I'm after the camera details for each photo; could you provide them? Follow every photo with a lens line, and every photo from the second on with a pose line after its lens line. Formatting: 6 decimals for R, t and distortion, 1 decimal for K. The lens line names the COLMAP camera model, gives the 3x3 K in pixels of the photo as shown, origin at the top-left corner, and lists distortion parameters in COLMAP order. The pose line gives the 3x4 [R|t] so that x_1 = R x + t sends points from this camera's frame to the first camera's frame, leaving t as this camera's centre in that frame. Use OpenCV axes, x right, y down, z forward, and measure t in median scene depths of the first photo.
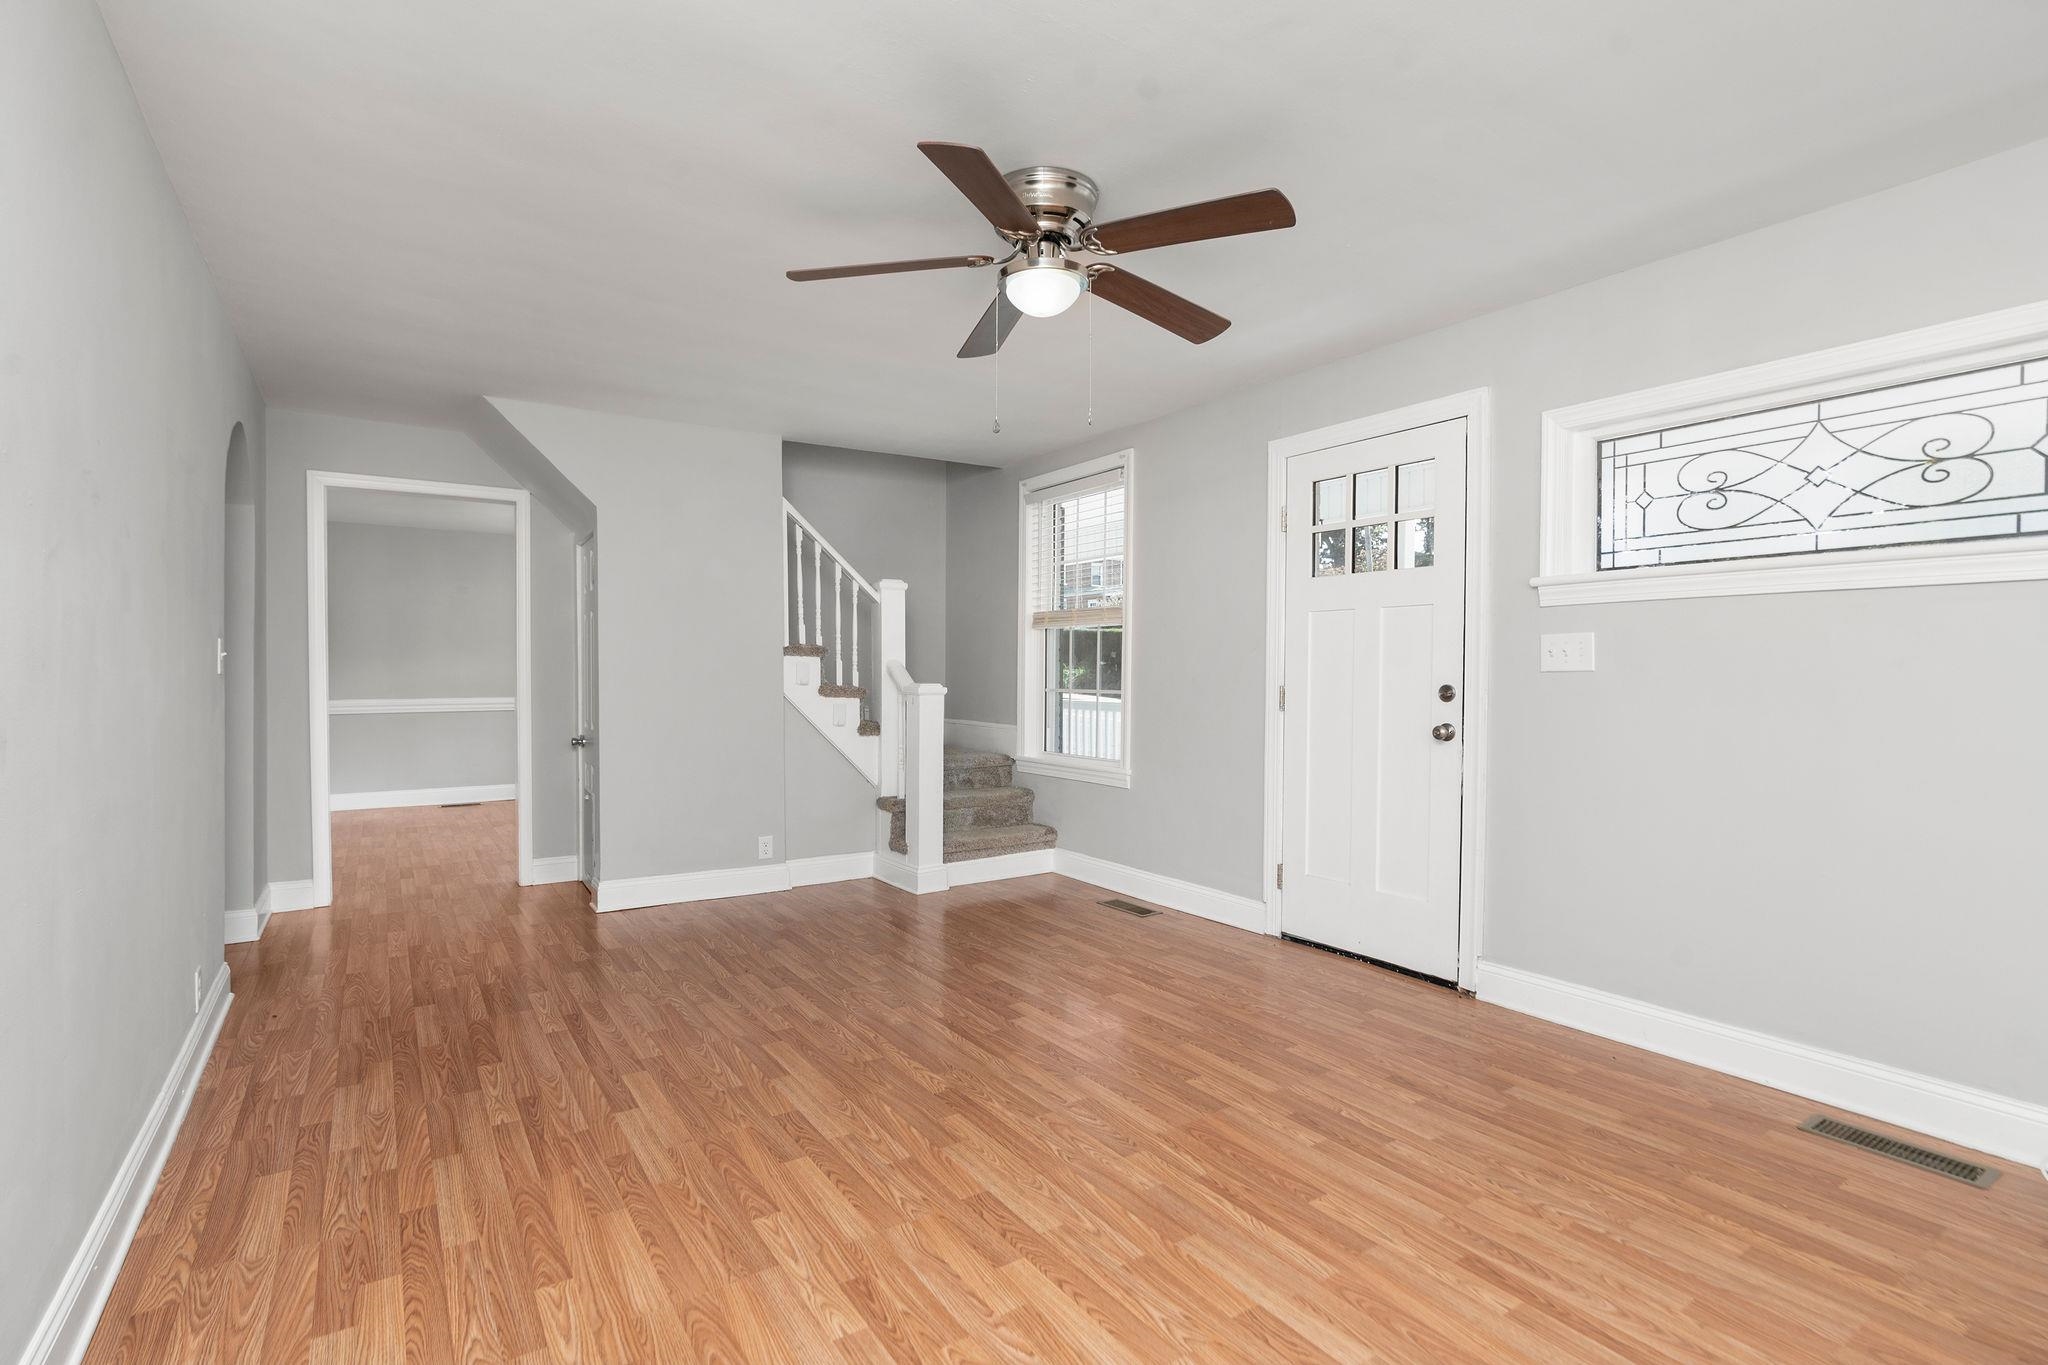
lens RADIAL K [[983.6, 0, 1025.3], [0, 983.6, 682.9], [0, 0, 1]] dist [0.000038, 0.000080]
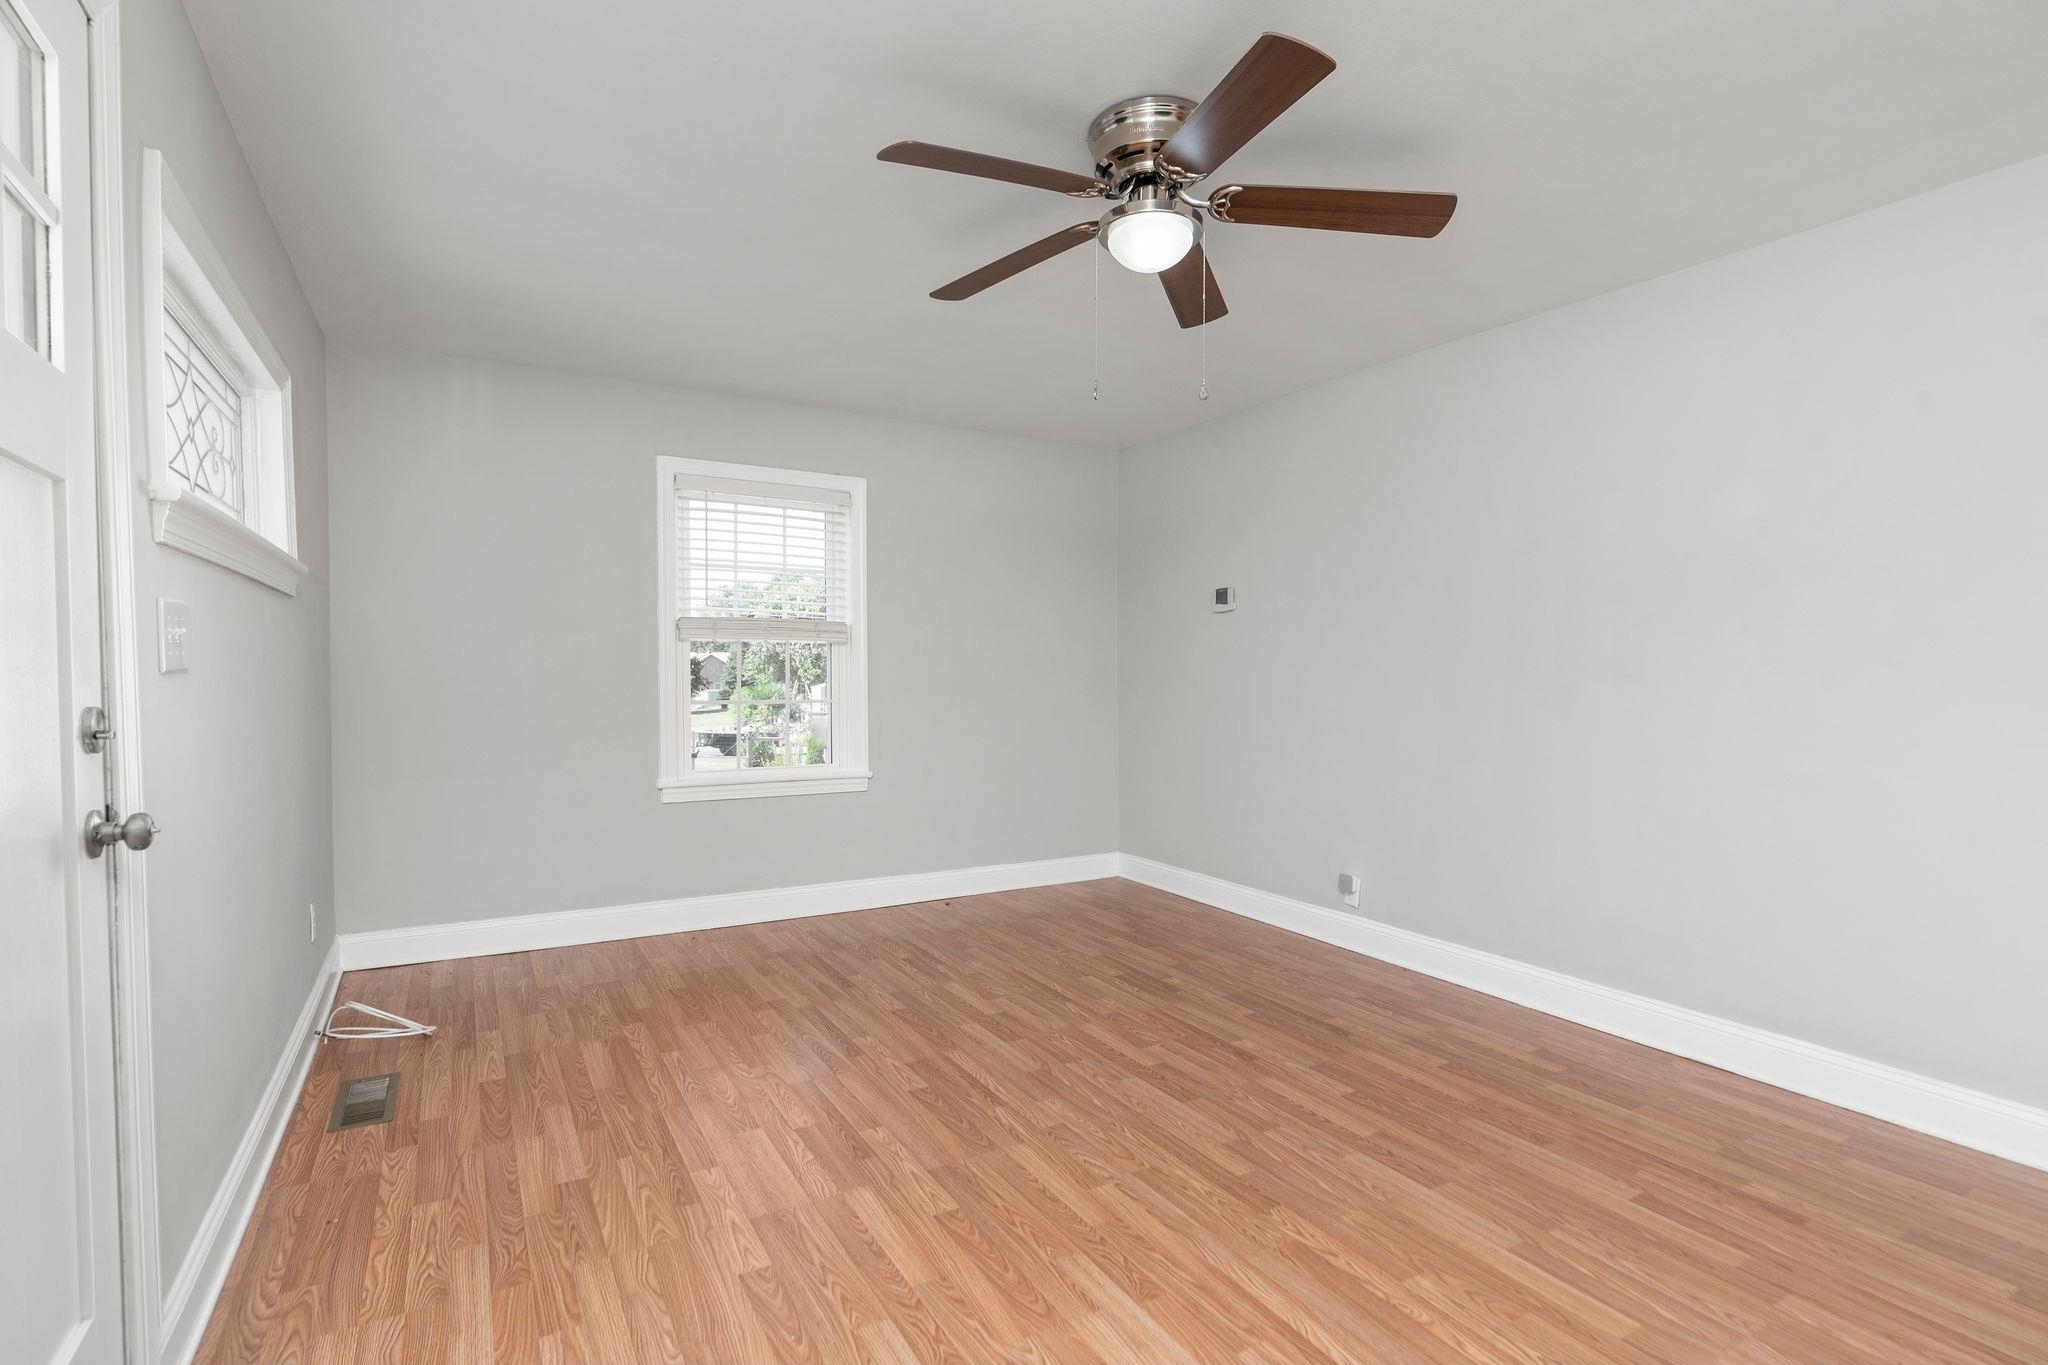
lens RADIAL K [[983.6, 0, 1022.1], [0, 983.6, 690.0], [0, 0, 1]] dist [0.000038, 0.000080]
pose [[-0.997998, -0.011062, 0.062263, 0.080723], [-0.009480, 0.999626, 0.025652, -0.022139], [-0.062524, 0.025010, -0.997730, 2.006000]]
